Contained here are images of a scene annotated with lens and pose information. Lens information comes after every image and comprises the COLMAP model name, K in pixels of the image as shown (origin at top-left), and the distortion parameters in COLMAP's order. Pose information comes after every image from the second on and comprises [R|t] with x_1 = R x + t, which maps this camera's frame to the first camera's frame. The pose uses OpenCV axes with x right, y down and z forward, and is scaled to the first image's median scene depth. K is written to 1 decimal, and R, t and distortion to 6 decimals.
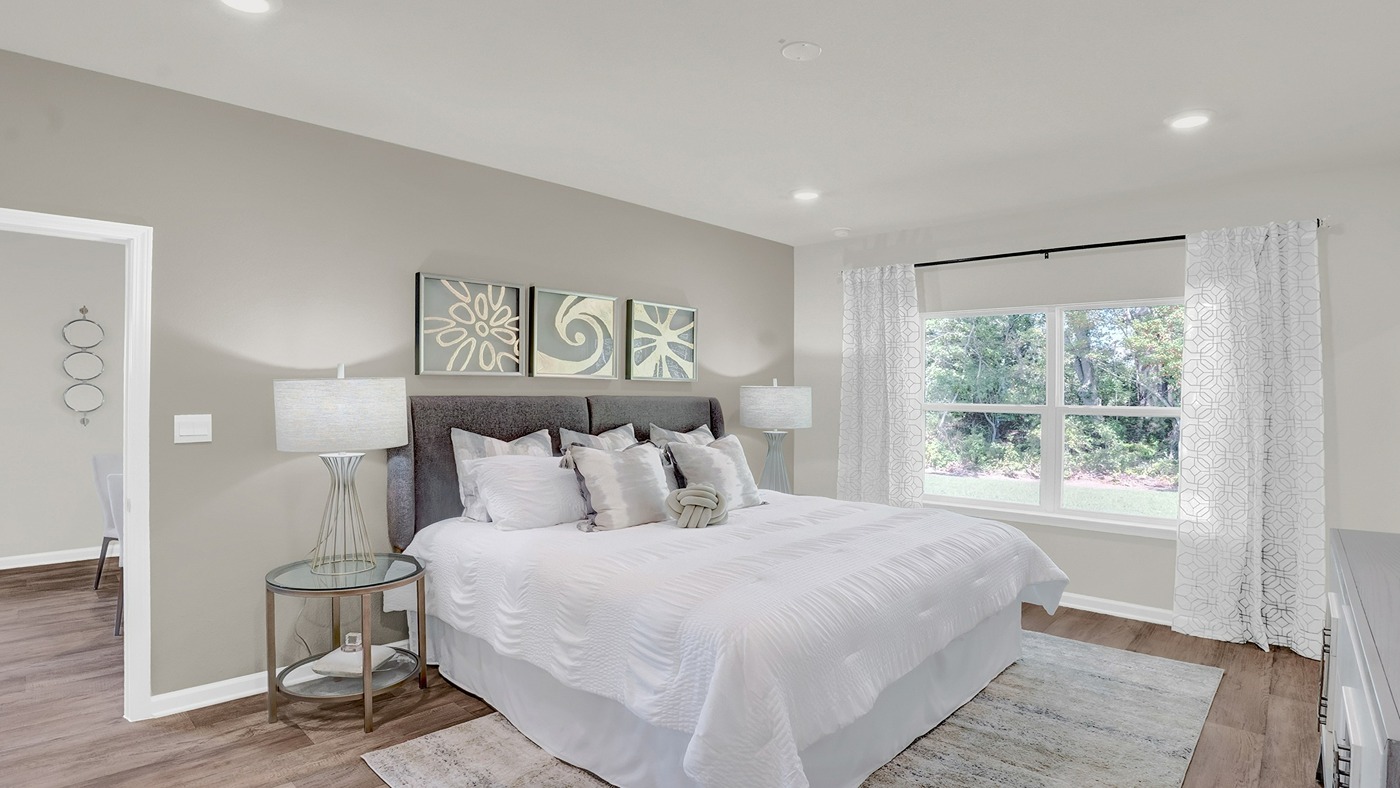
lens RADIAL K [[718.3, 0, 700.0], [0, 718.3, 394.0], [0, 0, 1]] dist [-0.065273, 0.000399]
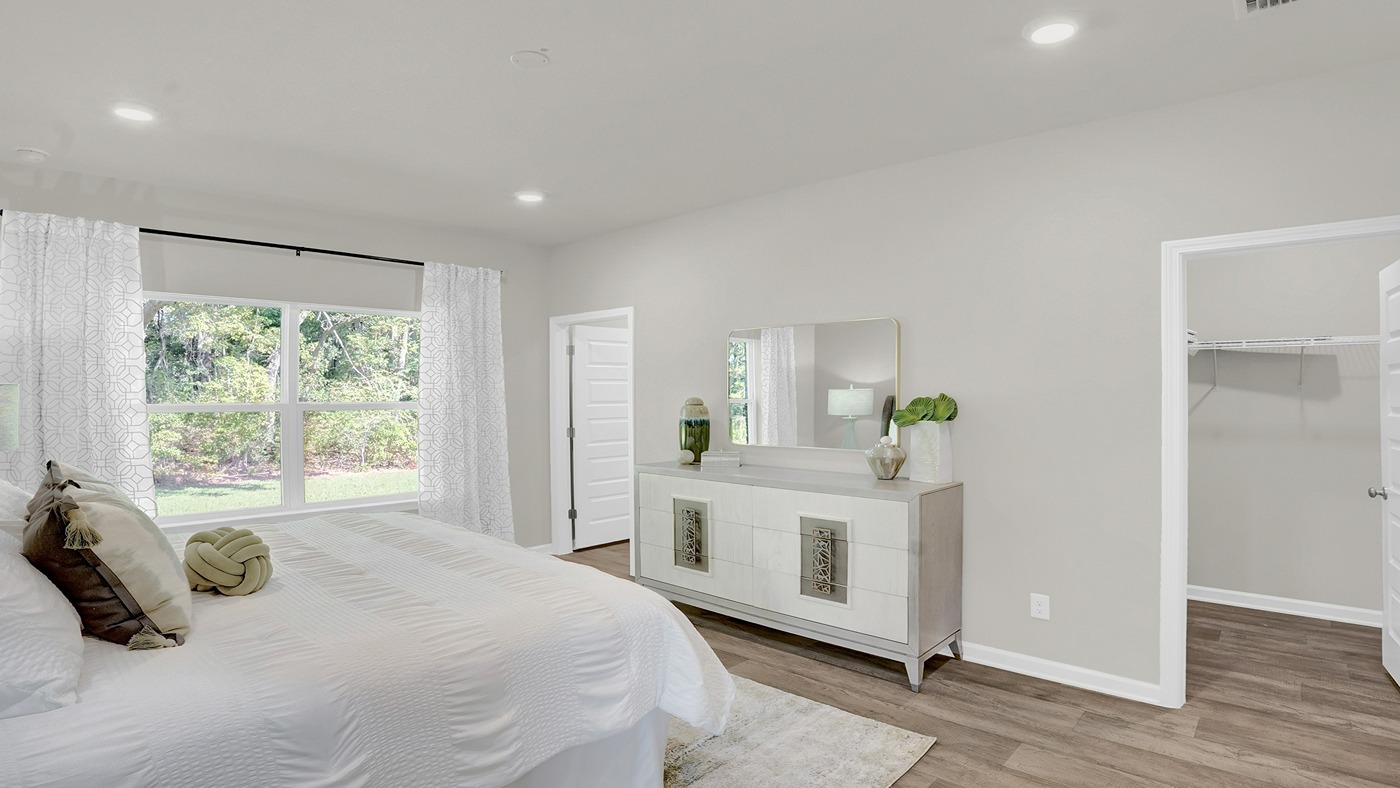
lens RADIAL K [[718.3, 0, 700.0], [0, 718.3, 394.0], [0, 0, 1]] dist [-0.065273, 0.000399]
pose [[0.018201, -0.013562, 0.999742, -0.576670], [0.010664, 0.999854, 0.013369, -0.004709], [-0.999777, 0.010418, 0.018343, 0.488880]]
